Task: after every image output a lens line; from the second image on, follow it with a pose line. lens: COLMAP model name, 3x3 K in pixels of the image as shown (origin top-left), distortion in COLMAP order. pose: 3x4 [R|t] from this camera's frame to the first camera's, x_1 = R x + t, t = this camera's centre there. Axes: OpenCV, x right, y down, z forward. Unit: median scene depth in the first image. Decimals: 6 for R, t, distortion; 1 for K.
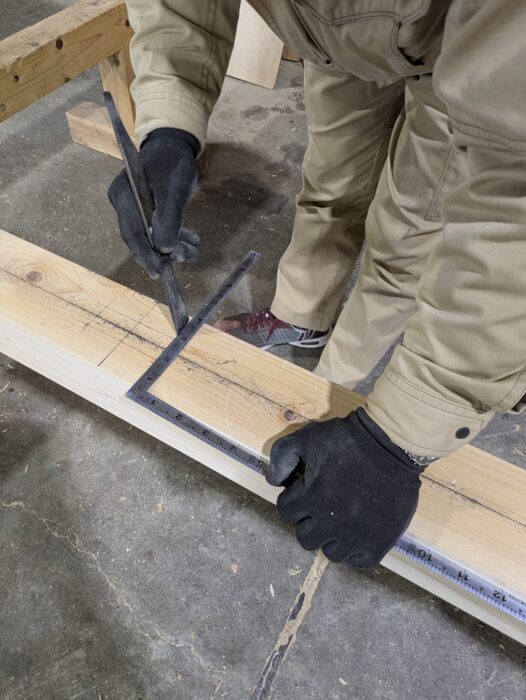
lens RADIAL K [[515.7, 0, 263.2], [0, 515.7, 350.0], [0, 0, 1]] dist [0.000057, 0.001680]
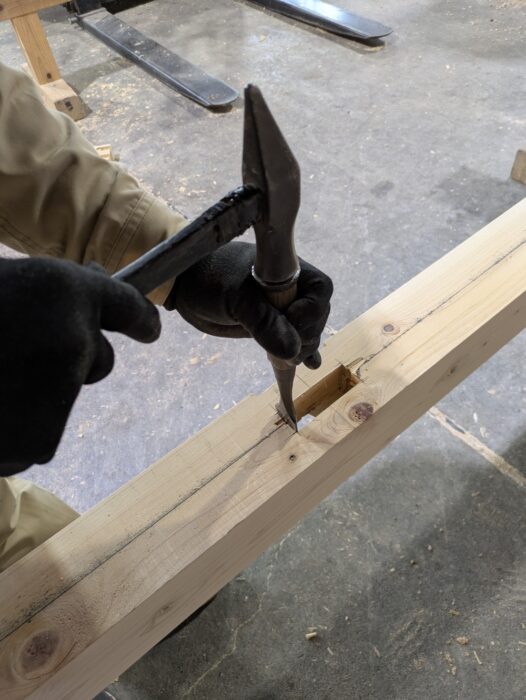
lens RADIAL K [[515.7, 0, 263.8], [0, 515.7, 349.6], [0, 0, 1]] dist [0.000057, 0.001680]
pose [[-0.359512, 0.753345, -0.550656, 0.774036], [-0.668445, 0.203839, 0.715284, -0.123641], [0.651101, 0.625237, 0.430287, 0.043812]]
